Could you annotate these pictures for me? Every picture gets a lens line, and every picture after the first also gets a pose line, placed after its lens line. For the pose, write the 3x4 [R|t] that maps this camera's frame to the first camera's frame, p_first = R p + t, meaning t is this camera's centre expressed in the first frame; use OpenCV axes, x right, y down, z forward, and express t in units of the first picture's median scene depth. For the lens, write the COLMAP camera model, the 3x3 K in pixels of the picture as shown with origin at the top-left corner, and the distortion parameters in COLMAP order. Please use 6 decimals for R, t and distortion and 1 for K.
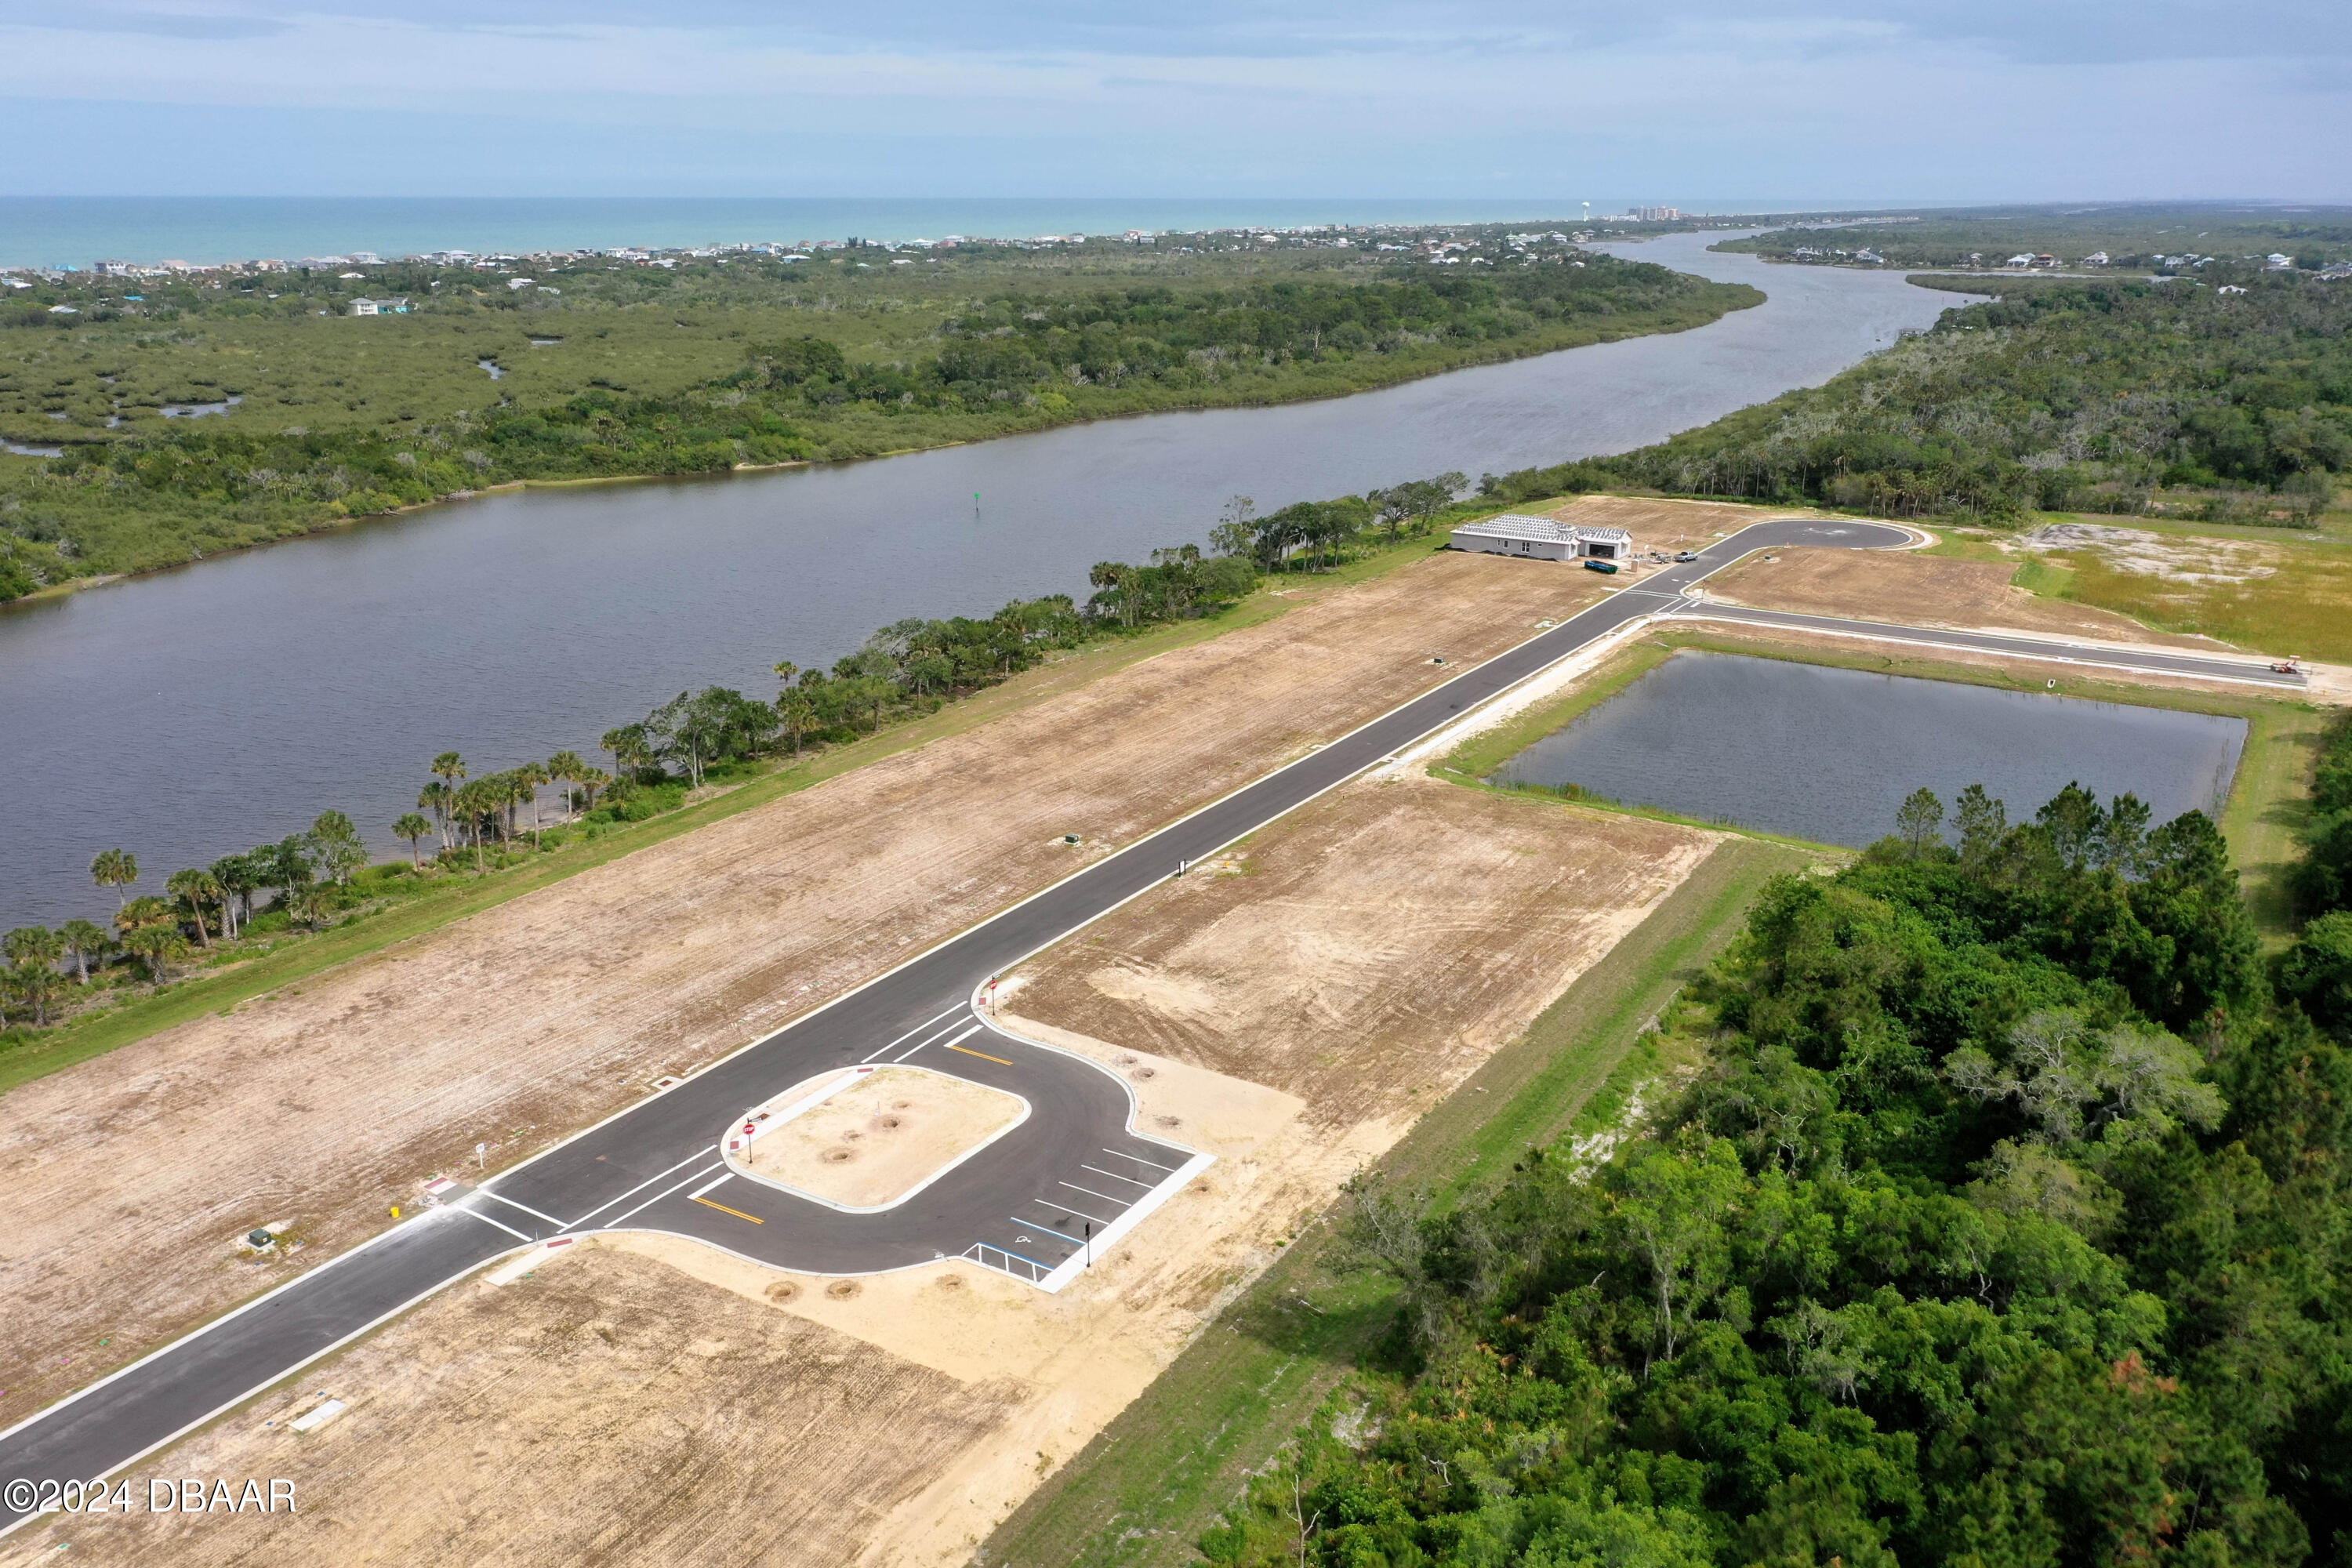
lens RADIAL K [[1859.8, 0, 1176.0], [0, 1859.8, 784.0], [0, 0, 1]] dist [0.012682, -0.003861]
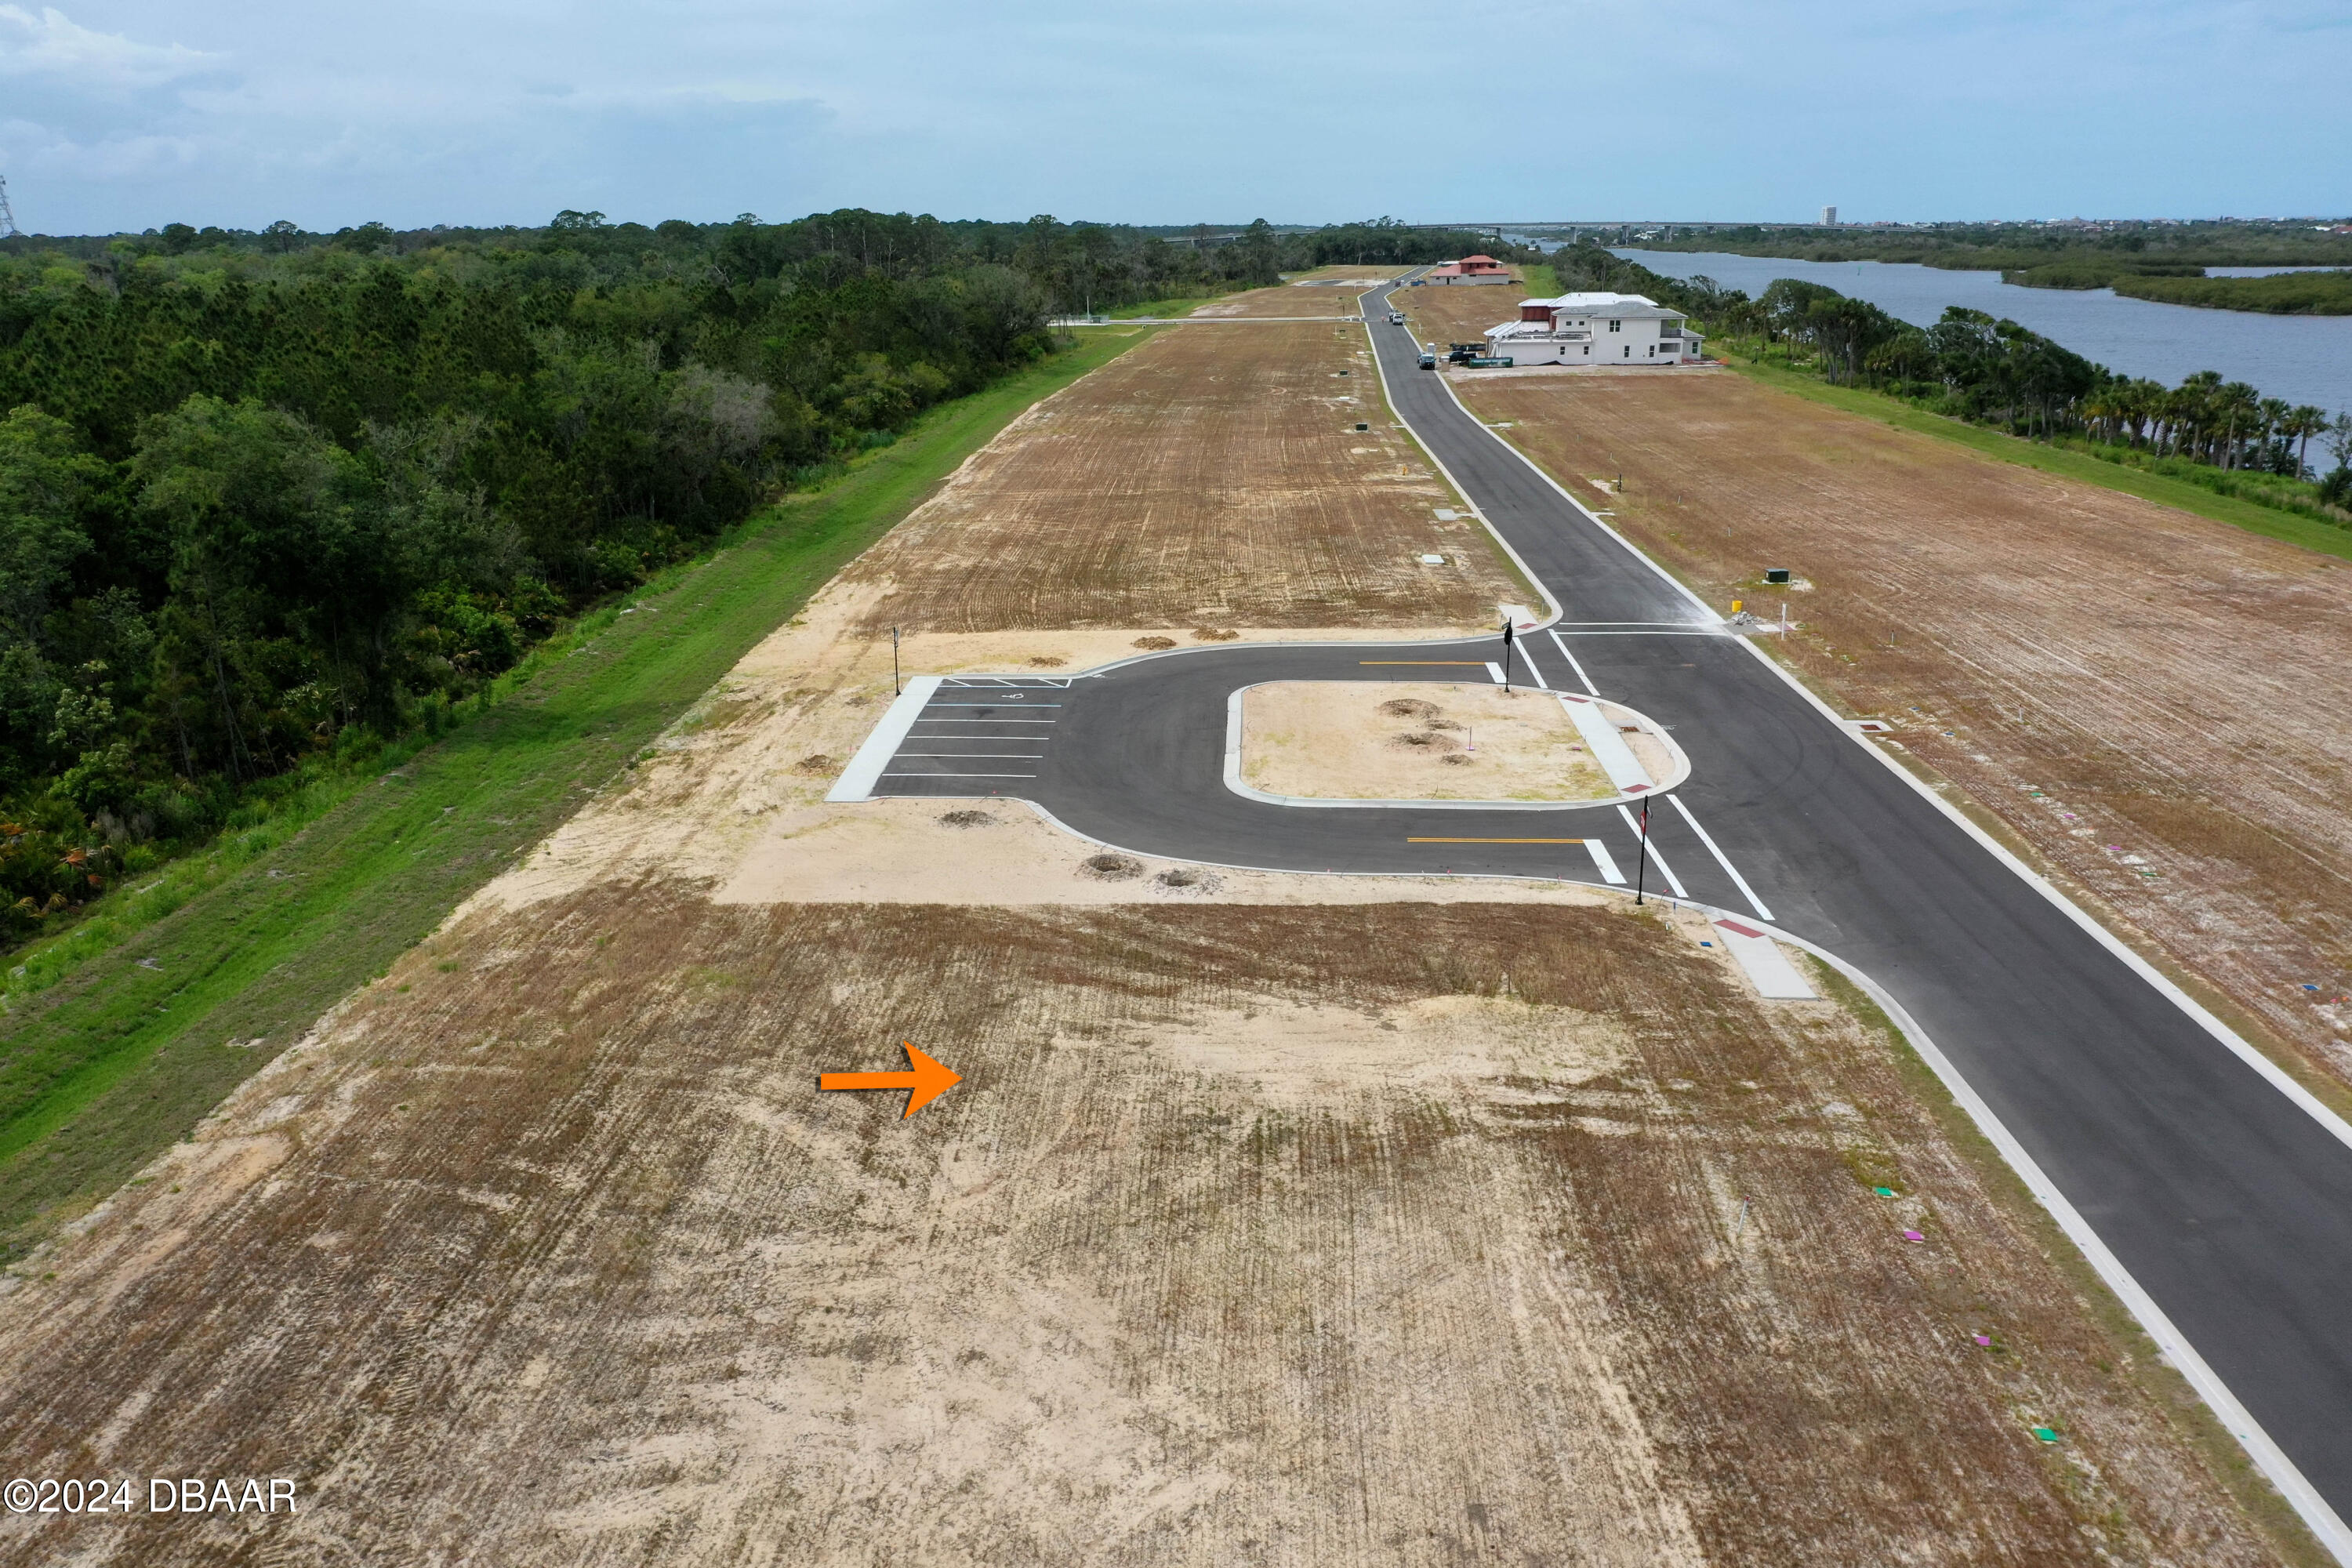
lens RADIAL K [[1859.8, 0, 1176.0], [0, 1859.8, 784.0], [0, 0, 1]] dist [0.012682, -0.003861]
pose [[-0.866863, 0.151575, -0.474946, 0.137426], [-0.140779, 0.839467, 0.524858, -0.070081], [0.478257, 0.521842, -0.706364, 1.044155]]
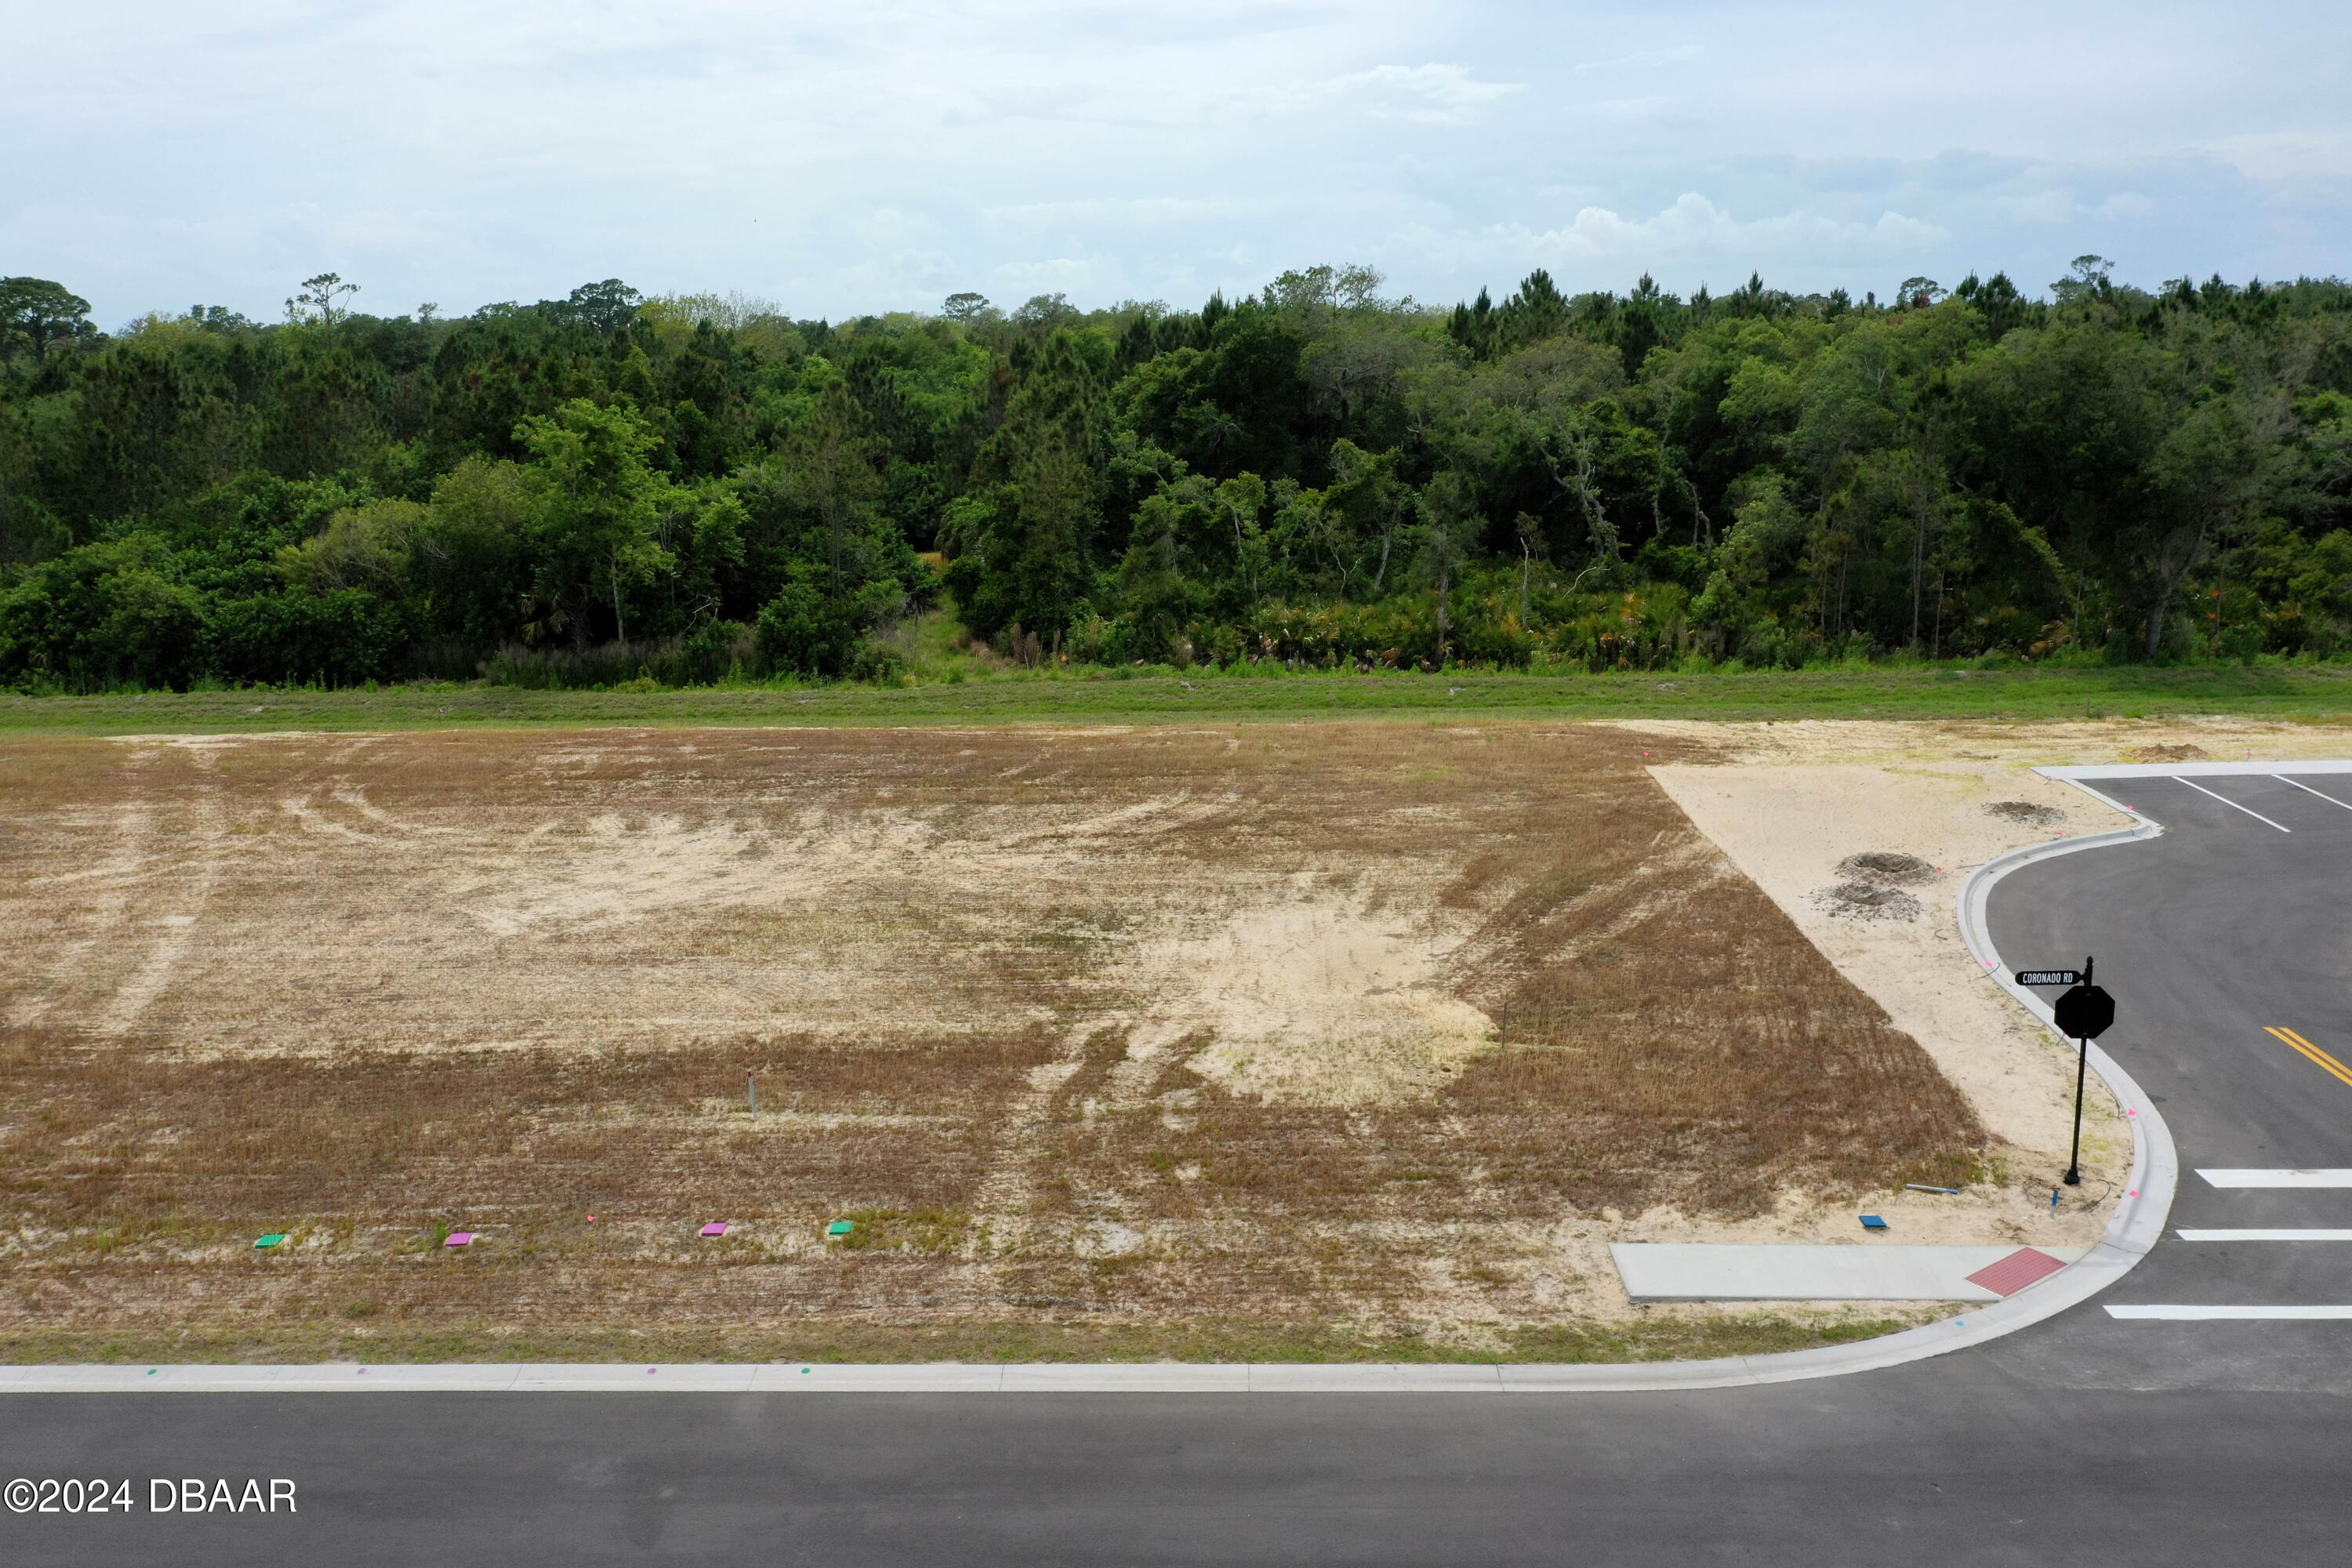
lens RADIAL K [[1919.0, 0, 1174.0], [0, 1919.0, 735.0], [0, 0, 1]] dist [0.010945, 0.001959]
pose [[-0.506153, -0.163061, 0.846889, -0.177677], [0.278649, 0.898379, 0.339513, -0.002761], [-0.816189, 0.407830, -0.409280, 0.976270]]
